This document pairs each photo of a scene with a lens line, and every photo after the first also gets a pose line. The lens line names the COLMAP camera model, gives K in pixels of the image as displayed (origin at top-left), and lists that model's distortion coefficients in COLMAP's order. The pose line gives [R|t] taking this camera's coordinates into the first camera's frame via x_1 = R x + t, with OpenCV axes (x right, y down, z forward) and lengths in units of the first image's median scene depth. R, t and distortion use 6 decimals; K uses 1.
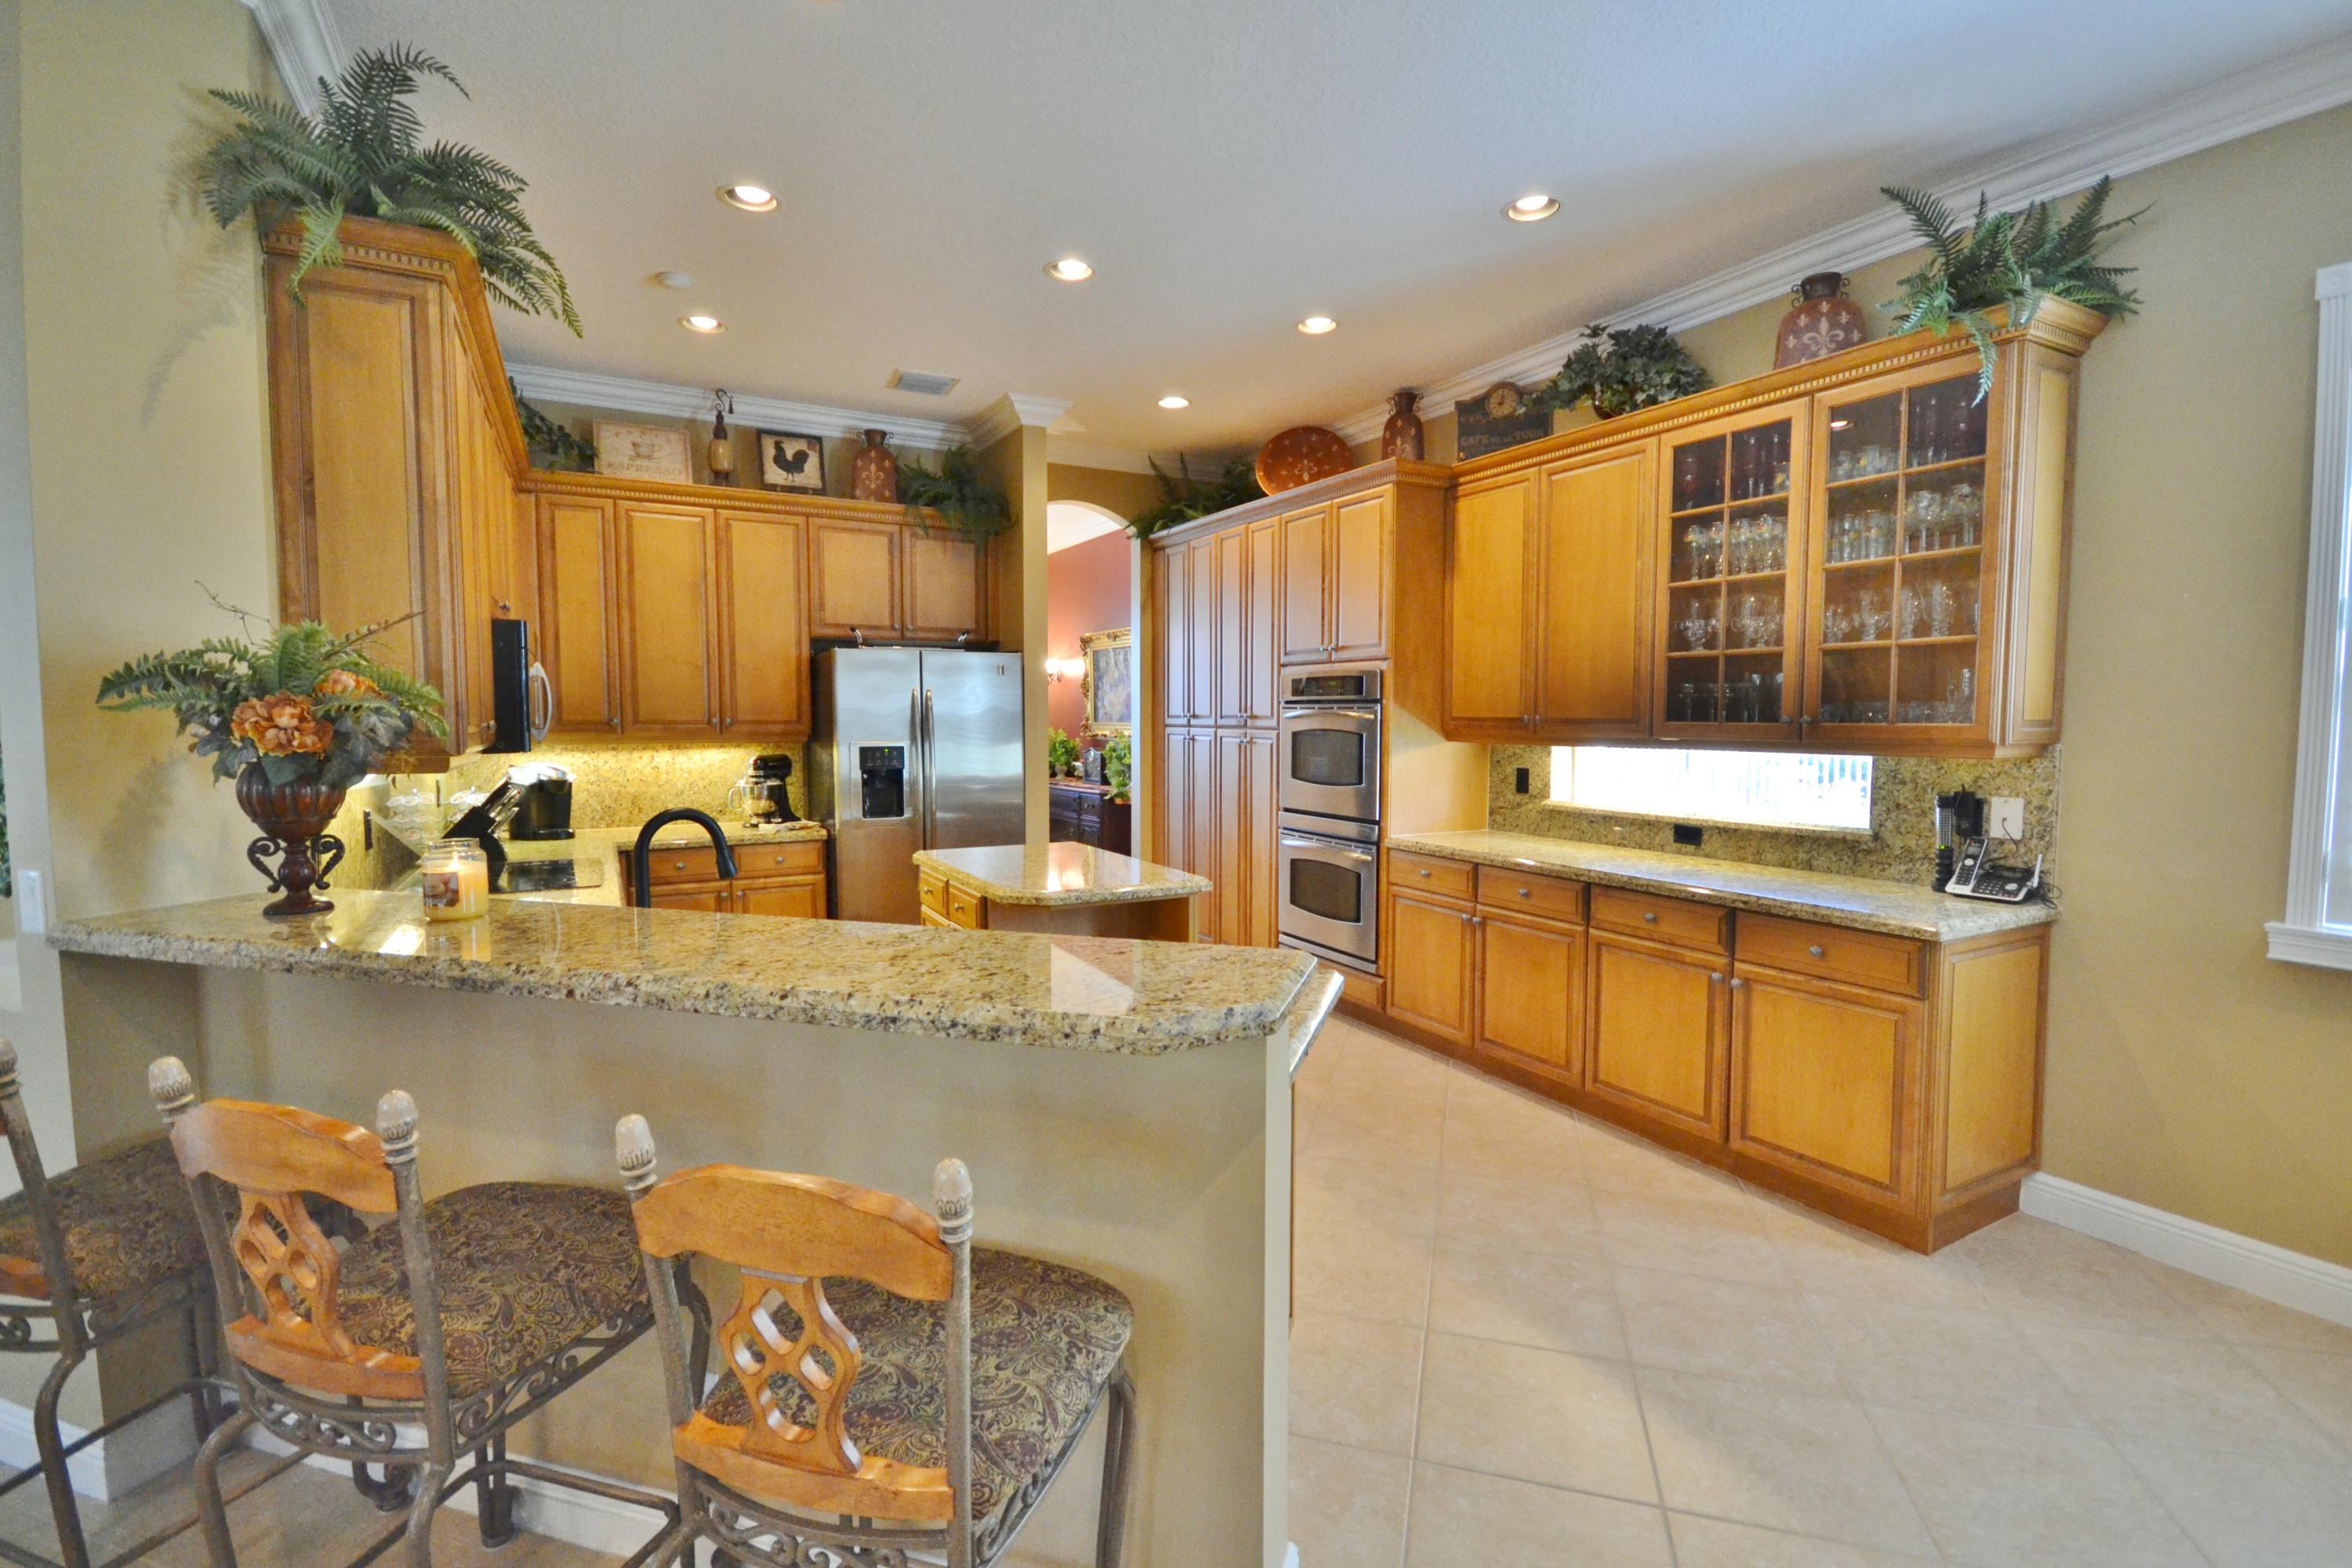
lens RADIAL K [[1048.0, 0, 1174.3], [0, 1048.0, 778.5], [0, 0, 1]] dist [0.010552, -0.013345]
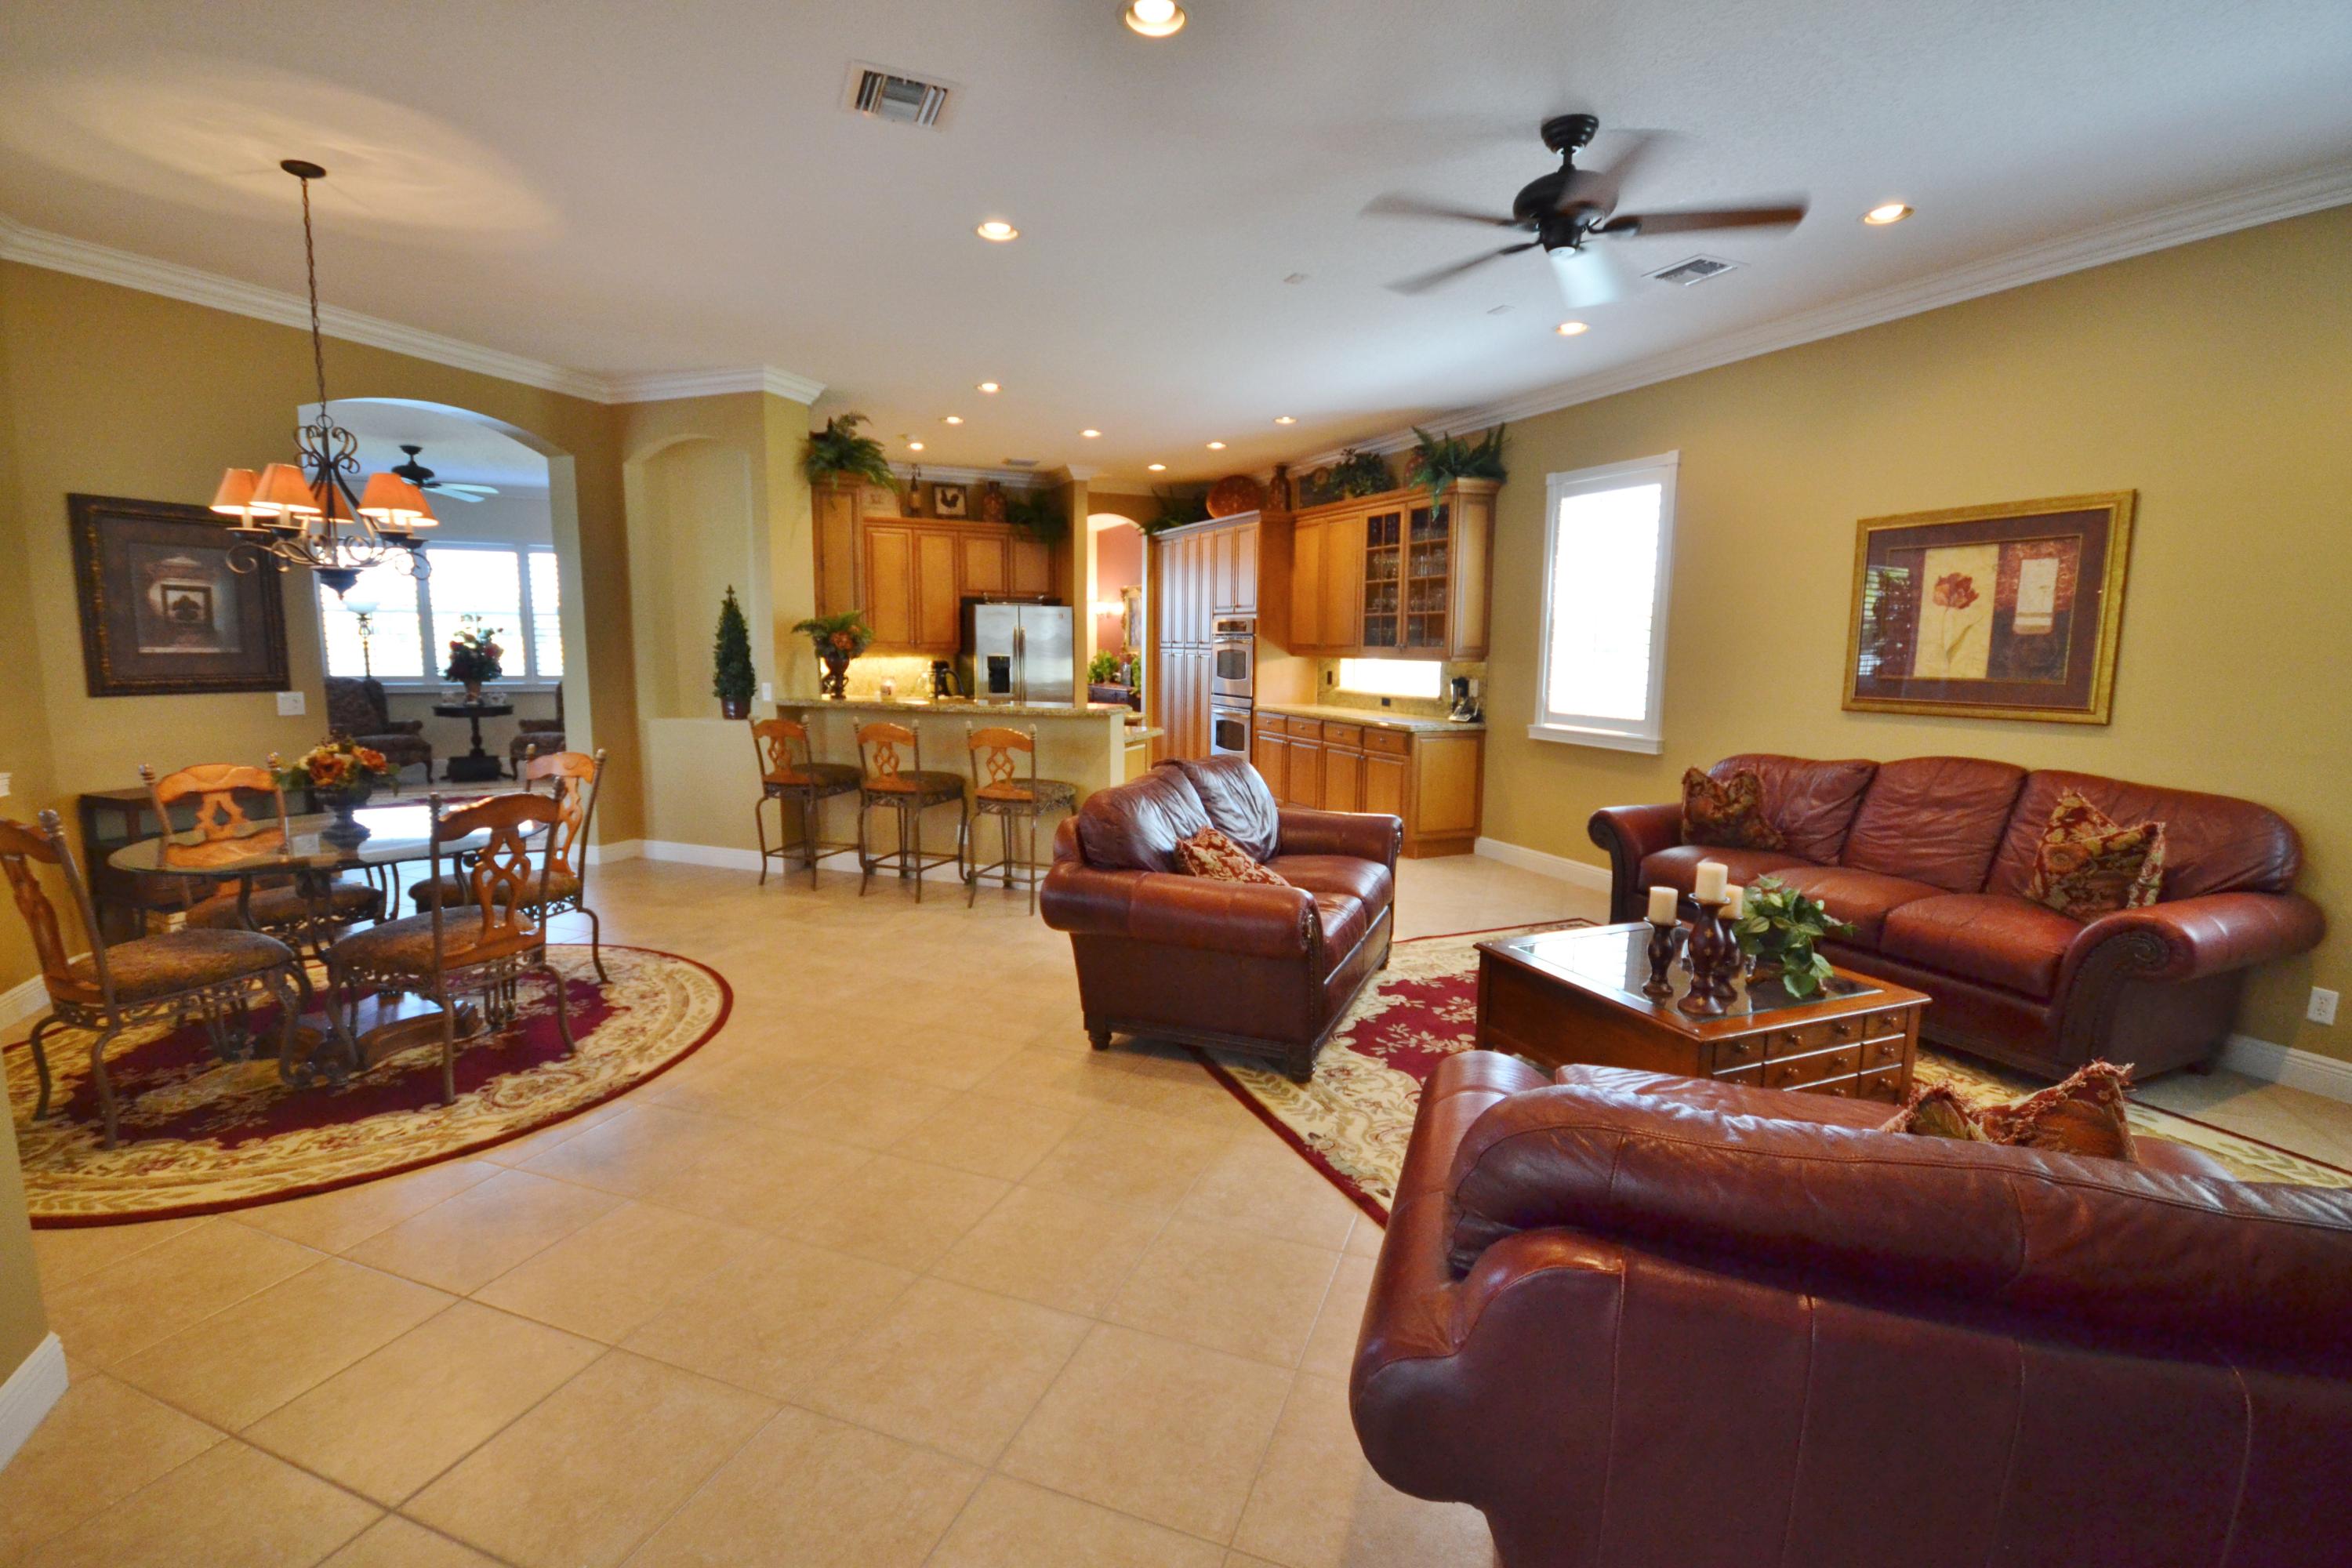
lens RADIAL K [[1052.6, 0, 1175.1], [0, 1052.6, 778.5], [0, 0, 1]] dist [-0.004831, -0.000254]
pose [[0.996826, 0.019766, -0.077114, 0.206052], [-0.014493, 0.997557, 0.068338, 0.059206], [0.078276, -0.067004, 0.994677, -0.954484]]
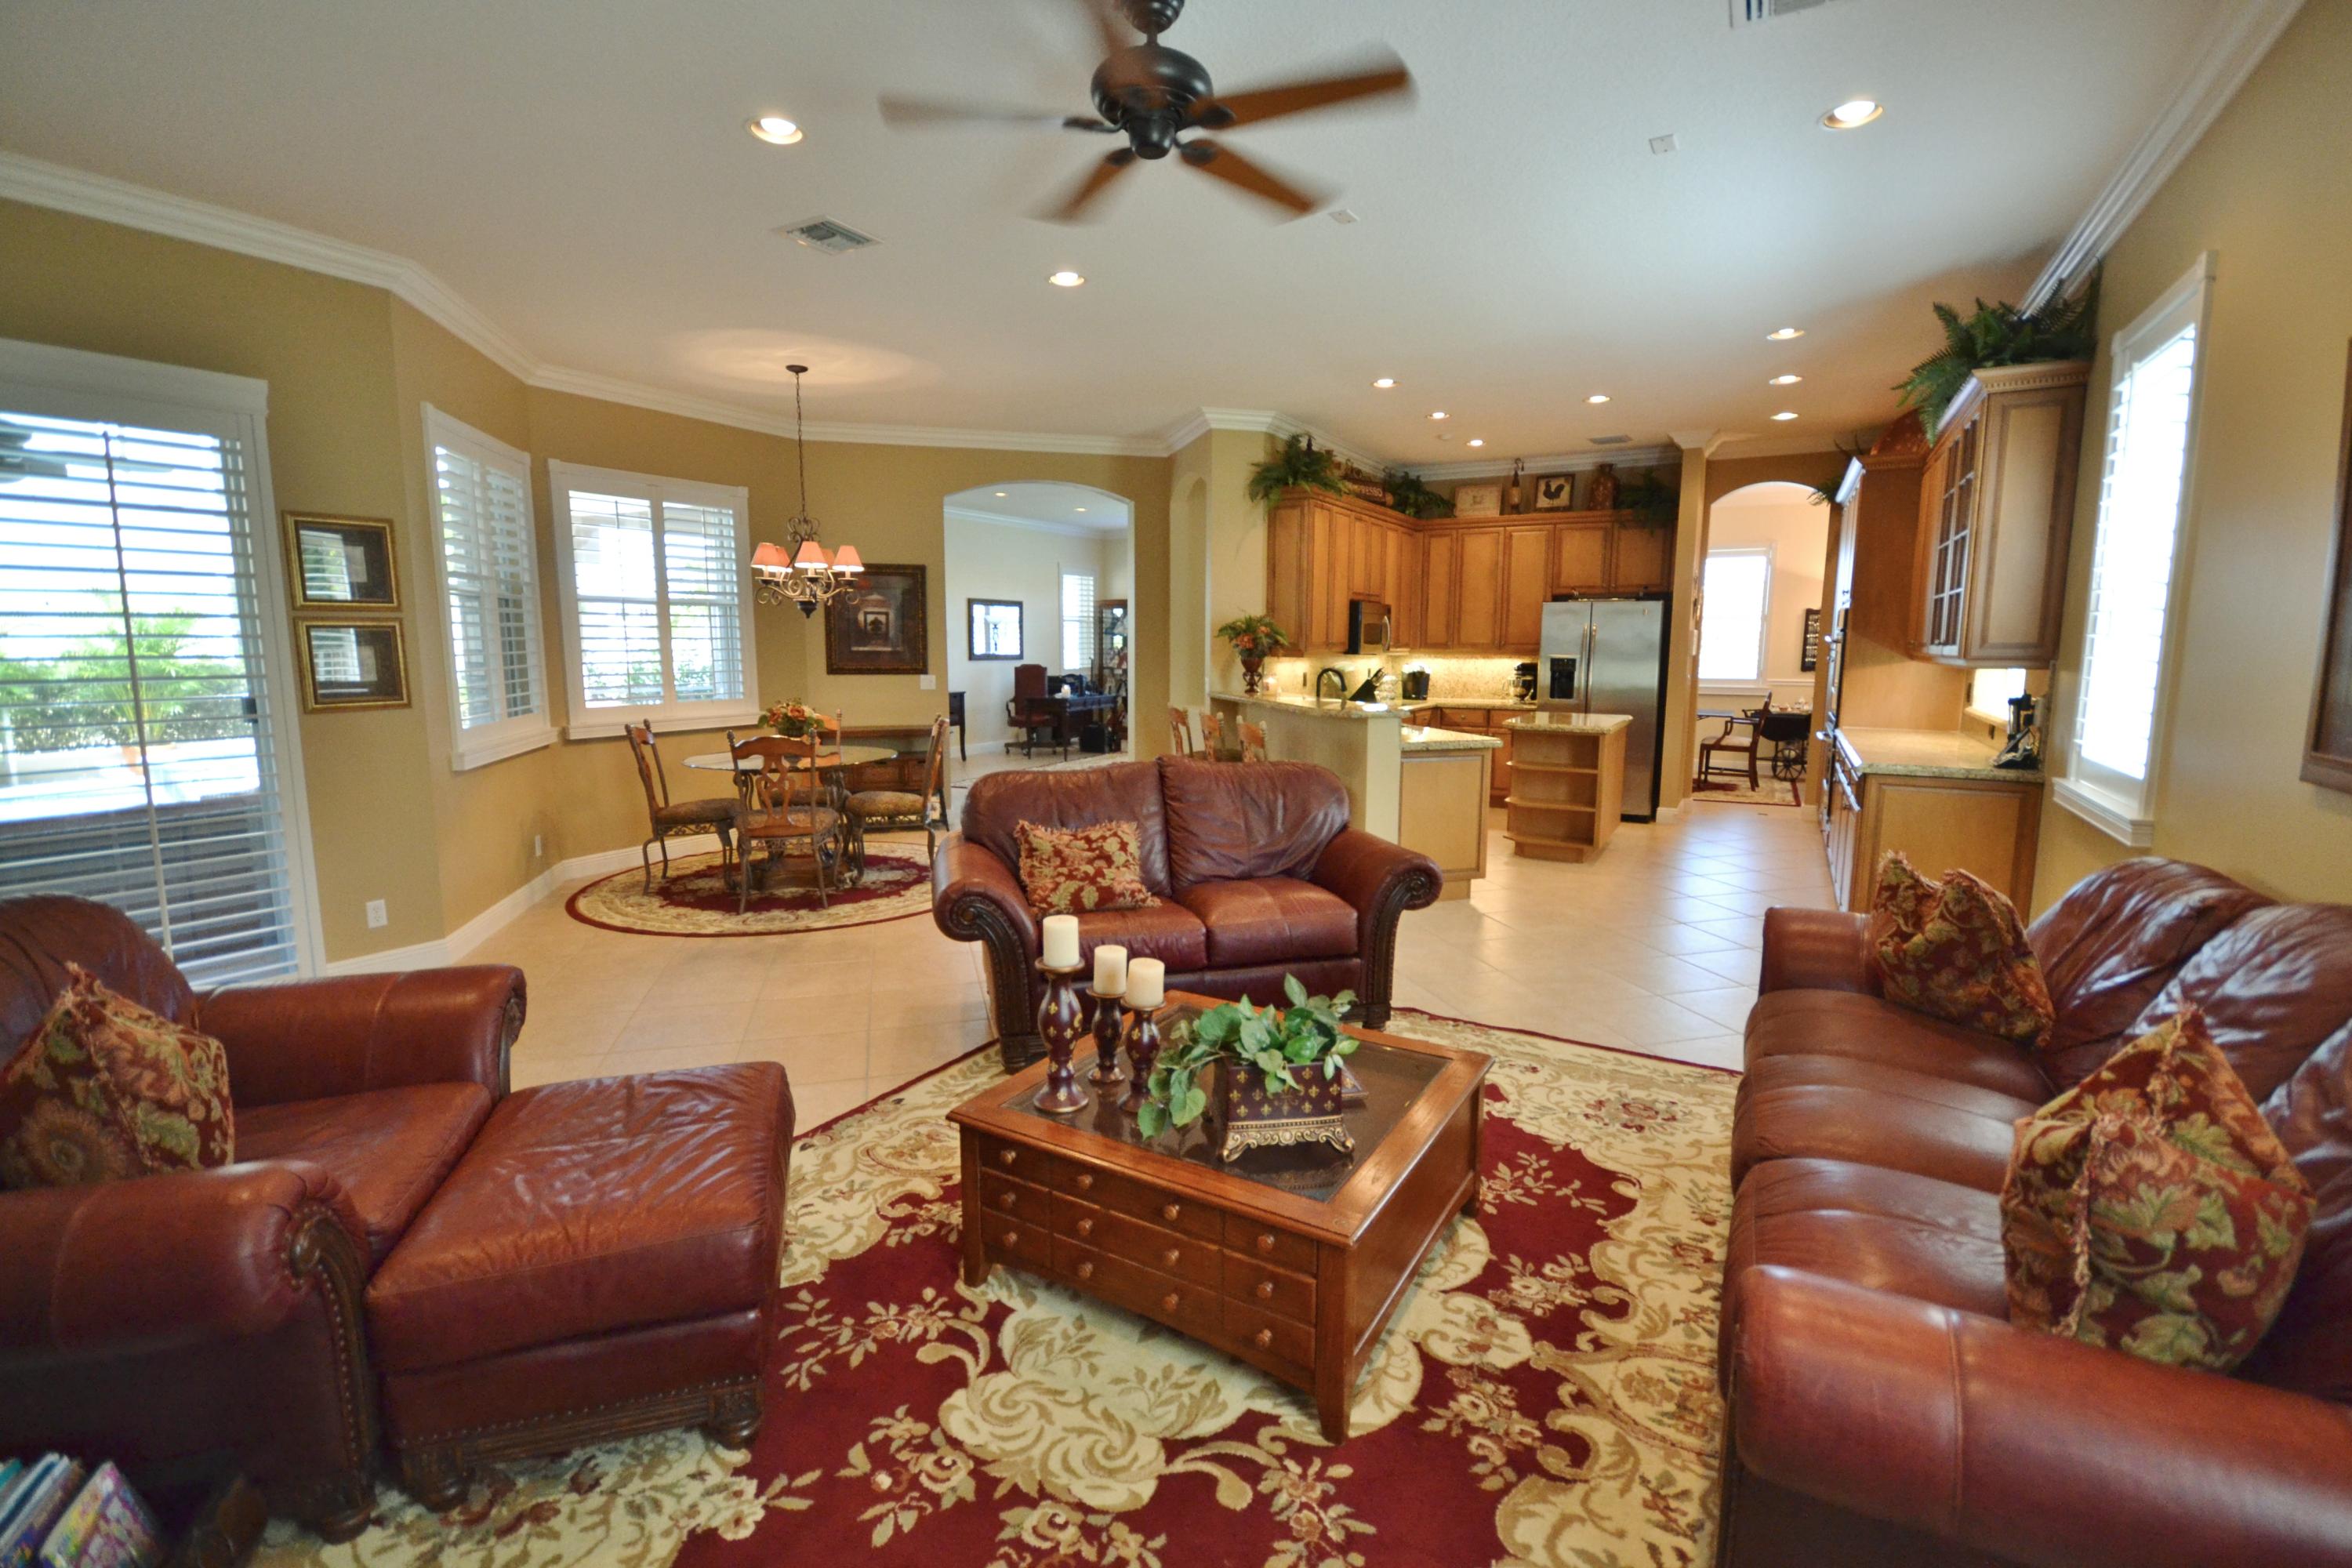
lens RADIAL K [[1052.6, 0, 1175.1], [0, 1052.6, 778.5], [0, 0, 1]] dist [-0.004831, -0.000254]
pose [[0.522487, 0.113048, -0.845120, 0.937560], [-0.054824, 0.993575, 0.099012, 0.032310], [0.850883, -0.005400, 0.525328, -0.500751]]
